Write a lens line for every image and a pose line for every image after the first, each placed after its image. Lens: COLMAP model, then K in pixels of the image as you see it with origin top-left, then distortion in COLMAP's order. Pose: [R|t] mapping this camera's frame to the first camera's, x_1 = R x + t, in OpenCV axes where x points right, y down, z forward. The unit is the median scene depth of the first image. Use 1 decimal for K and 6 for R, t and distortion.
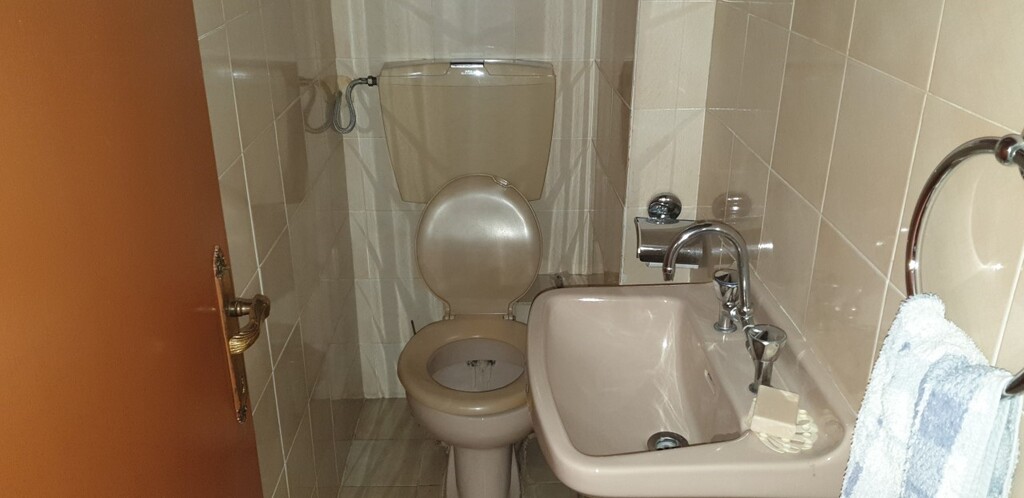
lens RADIAL K [[851.0, 0, 512.5], [0, 851.0, 243.2], [0, 0, 1]] dist [0.002175, 0.006427]
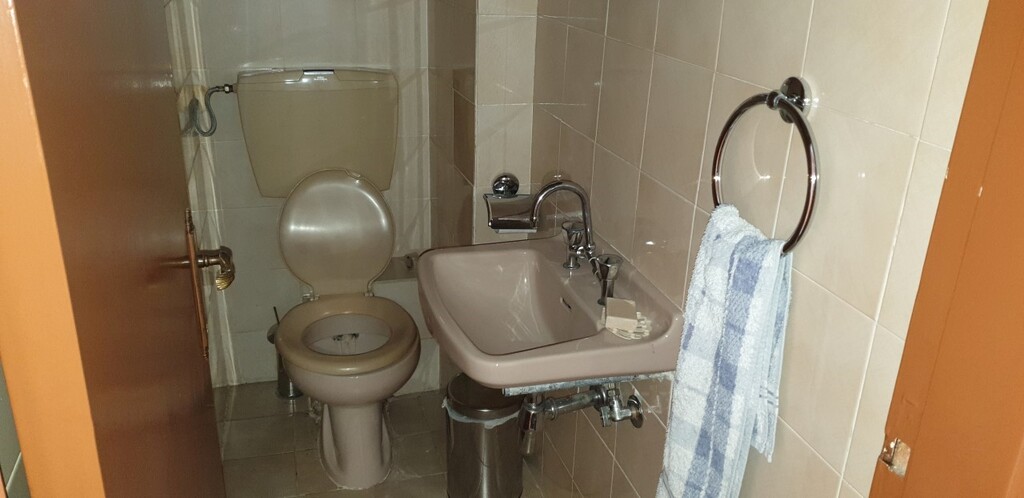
lens RADIAL K [[798.1, 0, 512.0], [0, 798.1, 249.0], [0, 0, 1]] dist [0.117391, -0.196388]
pose [[0.966480, -0.065363, 0.248281, -0.165571], [0.067524, 0.997718, -0.000186, 0.079946], [-0.247702, 0.016944, 0.968688, -0.193520]]
